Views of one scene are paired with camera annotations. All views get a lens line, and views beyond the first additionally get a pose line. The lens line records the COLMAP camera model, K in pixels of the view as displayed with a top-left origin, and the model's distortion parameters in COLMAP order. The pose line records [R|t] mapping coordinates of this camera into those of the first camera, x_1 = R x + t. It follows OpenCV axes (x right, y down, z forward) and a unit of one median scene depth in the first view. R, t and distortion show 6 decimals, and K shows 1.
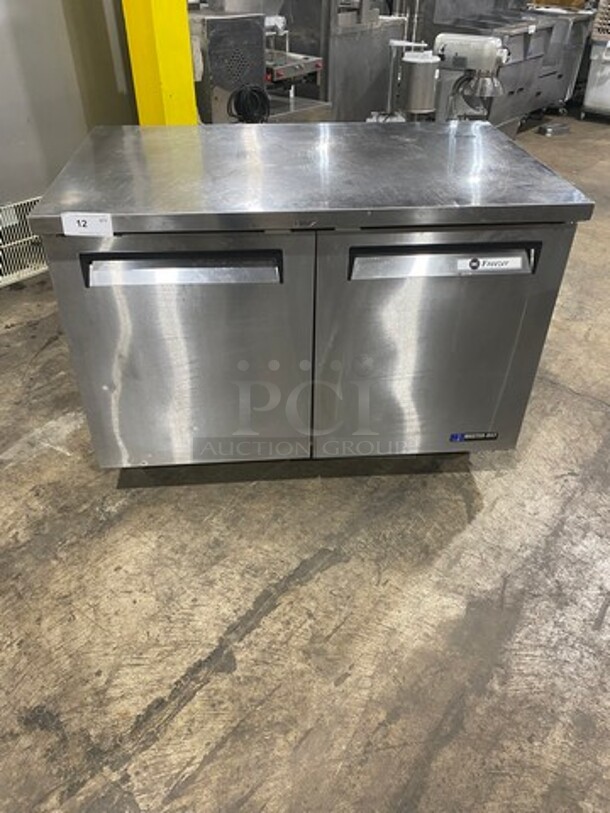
lens RADIAL K [[613.8, 0, 300.7], [0, 613.8, 407.9], [0, 0, 1]] dist [-0.006367, 0.014886]
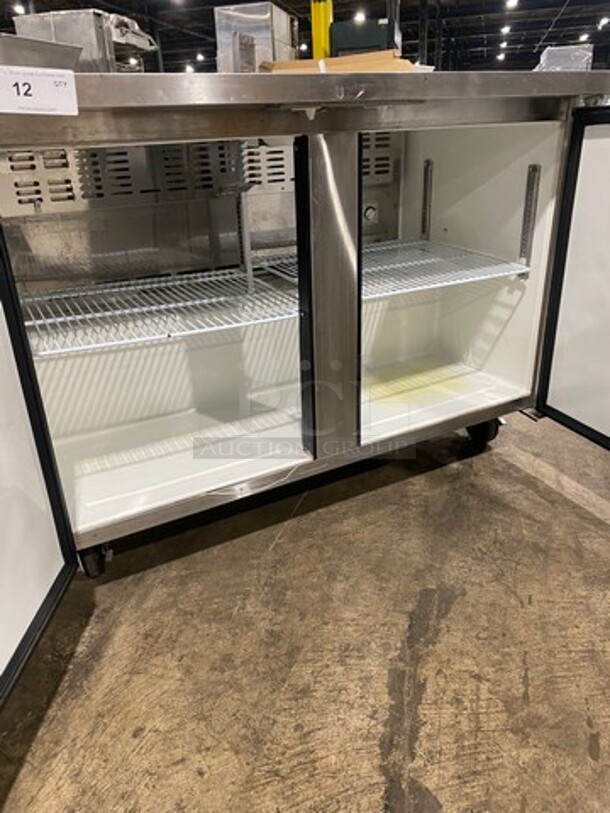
lens RADIAL K [[613.8, 0, 304.5], [0, 613.8, 408.2], [0, 0, 1]] dist [-0.006367, 0.014886]
pose [[0.911893, -0.206307, 0.354809, -0.291652], [0.281797, 0.943232, -0.175795, 0.122030], [-0.298399, 0.260290, 0.918263, 0.356532]]
